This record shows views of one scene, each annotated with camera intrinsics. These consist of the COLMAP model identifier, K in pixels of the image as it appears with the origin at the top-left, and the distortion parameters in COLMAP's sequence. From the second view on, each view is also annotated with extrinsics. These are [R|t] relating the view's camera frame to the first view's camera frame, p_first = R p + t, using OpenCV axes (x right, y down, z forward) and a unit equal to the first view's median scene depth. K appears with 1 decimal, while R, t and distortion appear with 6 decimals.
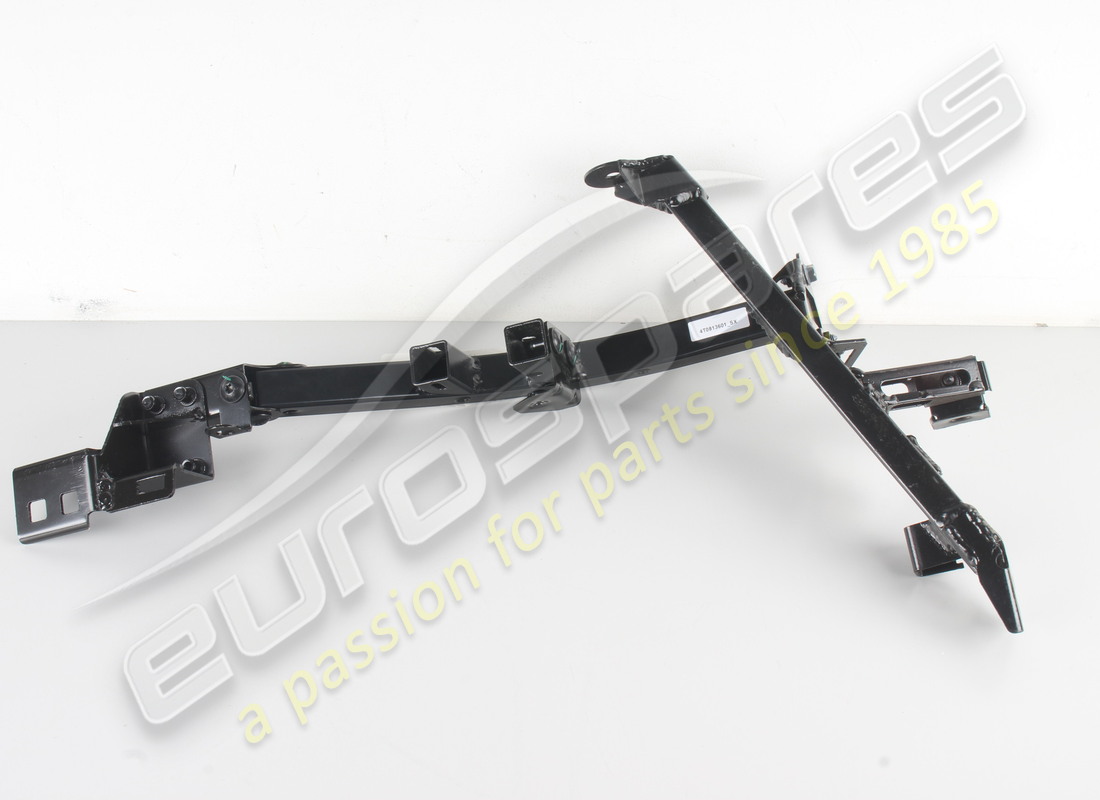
lens RADIAL K [[1476.7, 0, 550.0], [0, 1476.7, 400.0], [0, 0, 1]] dist [-0.008658, 0.042251]
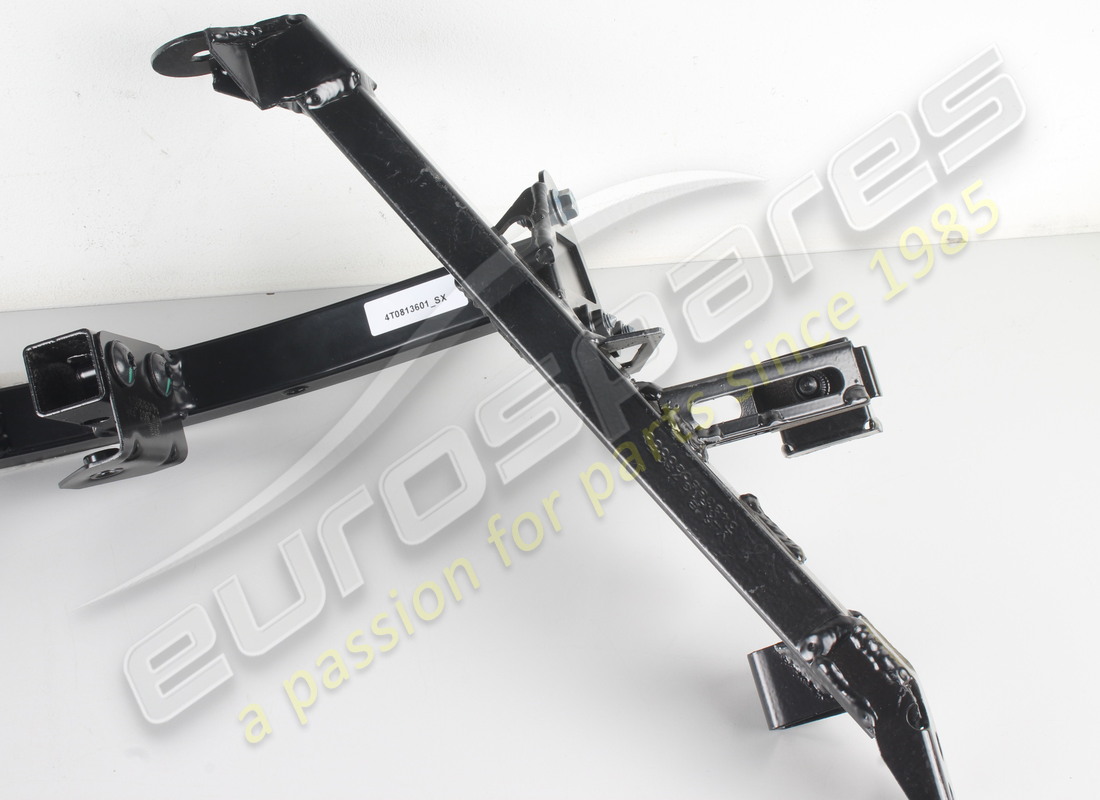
lens RADIAL K [[1837.8, 0, 550.0], [0, 1837.8, 400.0], [0, 0, 1]] dist [0.057894, 0.265952]
pose [[0.991117, -0.083543, 0.103477, 0.094447], [0.074025, 0.992944, 0.092642, -0.081697], [-0.110487, -0.084159, 0.990308, 0.295519]]
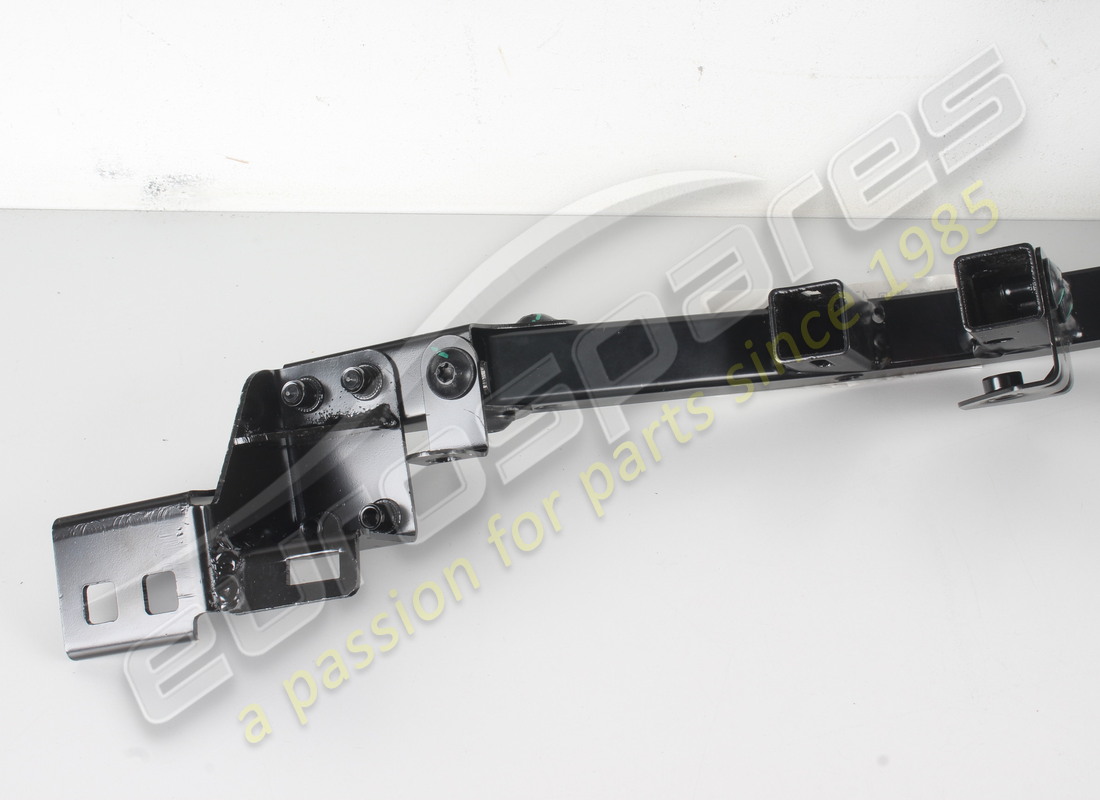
lens RADIAL K [[1837.8, 0, 550.0], [0, 1837.8, 400.0], [0, 0, 1]] dist [0.057894, 0.265952]
pose [[0.998379, 0.015493, -0.054769, -0.142930], [-0.008799, 0.992685, 0.120413, -0.079026], [0.056233, -0.119736, 0.991212, 0.338889]]
